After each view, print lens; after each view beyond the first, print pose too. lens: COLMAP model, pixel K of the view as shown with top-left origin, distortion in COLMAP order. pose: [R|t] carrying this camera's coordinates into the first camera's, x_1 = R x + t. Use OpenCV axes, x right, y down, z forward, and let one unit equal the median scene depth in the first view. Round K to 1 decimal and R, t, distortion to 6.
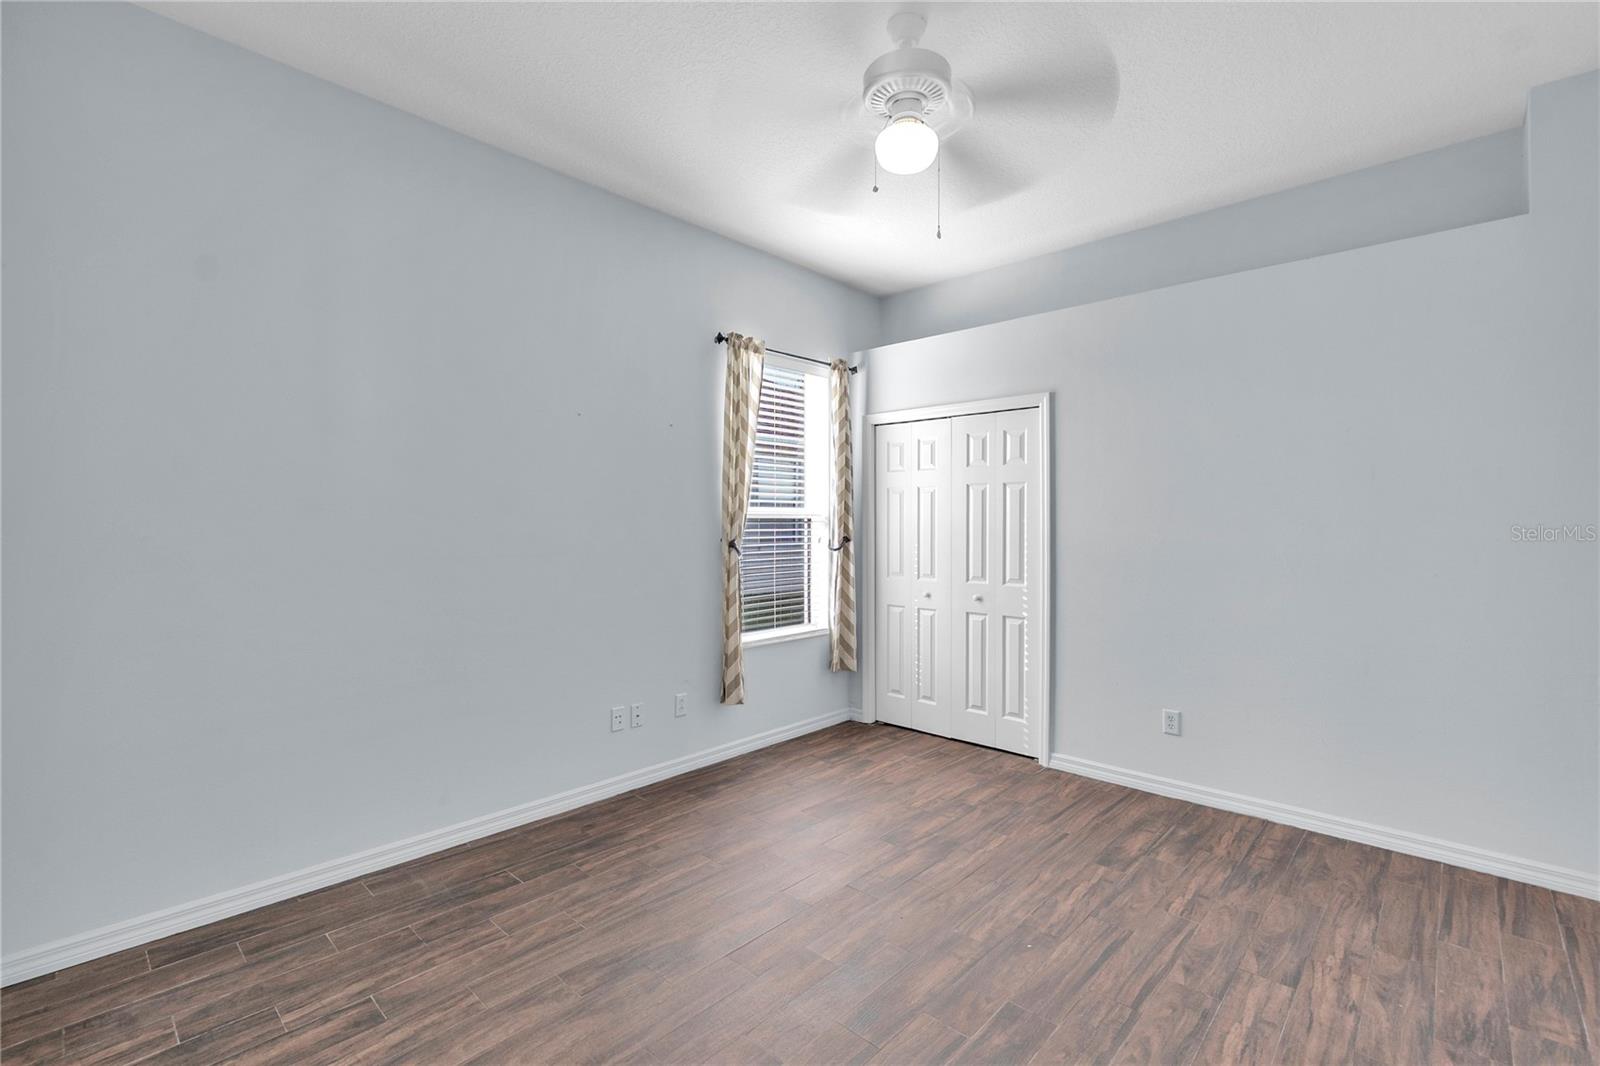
lens RADIAL K [[702.9, 0, 800.0], [0, 702.9, 523.3], [0, 0, 1]] dist [-0.003063, -0.000239]
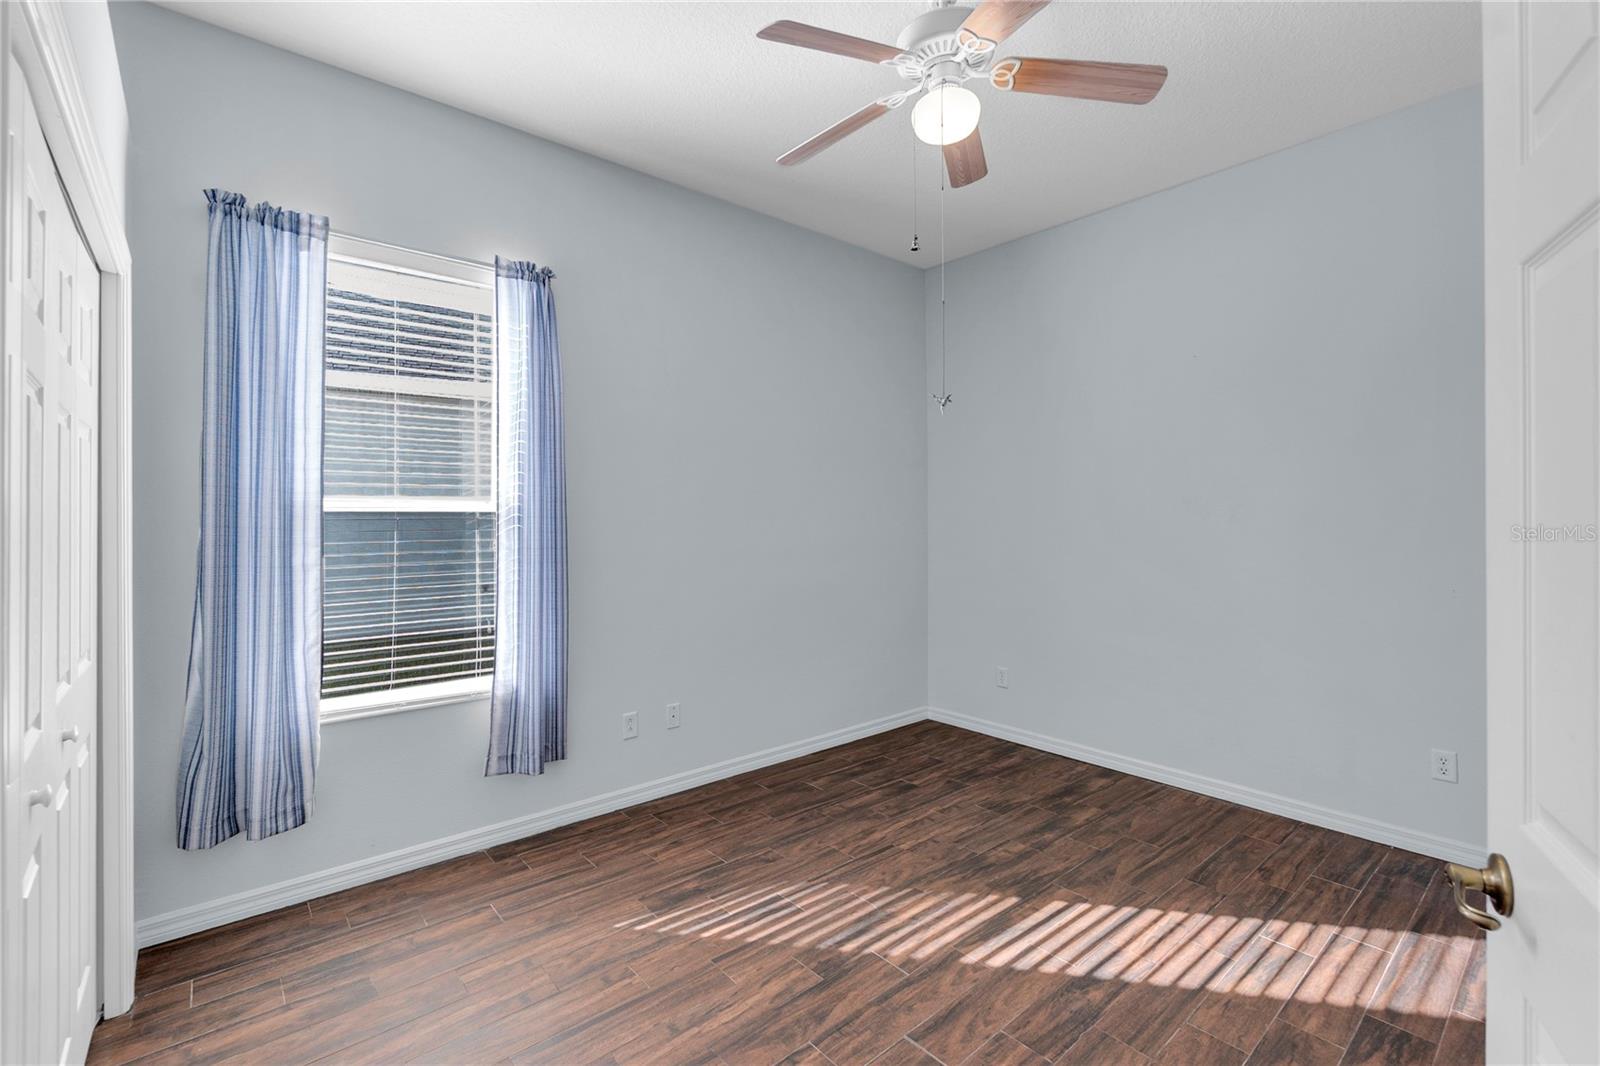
lens RADIAL K [[702.9, 0, 804.1], [0, 702.9, 529.0], [0, 0, 1]] dist [-0.003063, -0.000239]
pose [[0.994334, 0.011088, -0.105720, 0.367427], [-0.009744, 0.999865, 0.013222, -0.004091], [0.105852, -0.012117, 0.994308, 0.398492]]
